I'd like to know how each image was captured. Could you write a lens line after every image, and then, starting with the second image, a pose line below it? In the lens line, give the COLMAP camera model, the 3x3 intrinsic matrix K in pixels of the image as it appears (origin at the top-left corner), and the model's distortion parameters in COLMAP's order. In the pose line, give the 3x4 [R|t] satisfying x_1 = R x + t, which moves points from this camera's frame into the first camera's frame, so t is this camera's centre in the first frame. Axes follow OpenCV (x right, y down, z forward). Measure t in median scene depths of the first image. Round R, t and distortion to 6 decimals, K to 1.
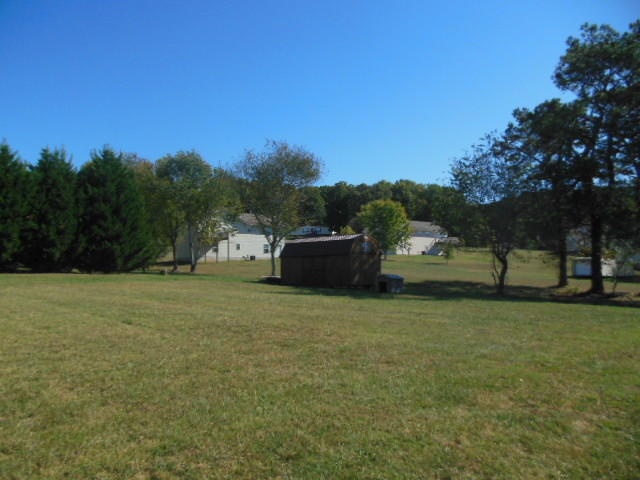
lens RADIAL K [[485.1, 0, 320.0], [0, 485.1, 240.0], [0, 0, 1]] dist [-0.065330, 0.090344]
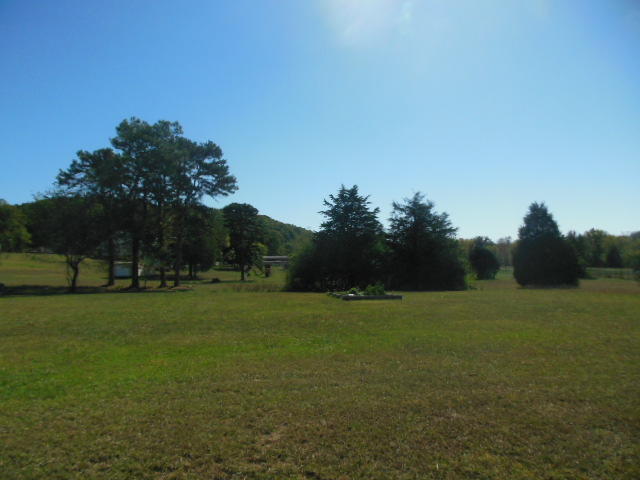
lens RADIAL K [[485.1, 0, 320.0], [0, 485.1, 240.0], [0, 0, 1]] dist [-0.065330, 0.090344]
pose [[0.616434, 0.018076, 0.787199, -0.212936], [-0.015801, 0.999819, -0.010584, -0.026870], [-0.787248, -0.005914, 0.616608, -0.321927]]
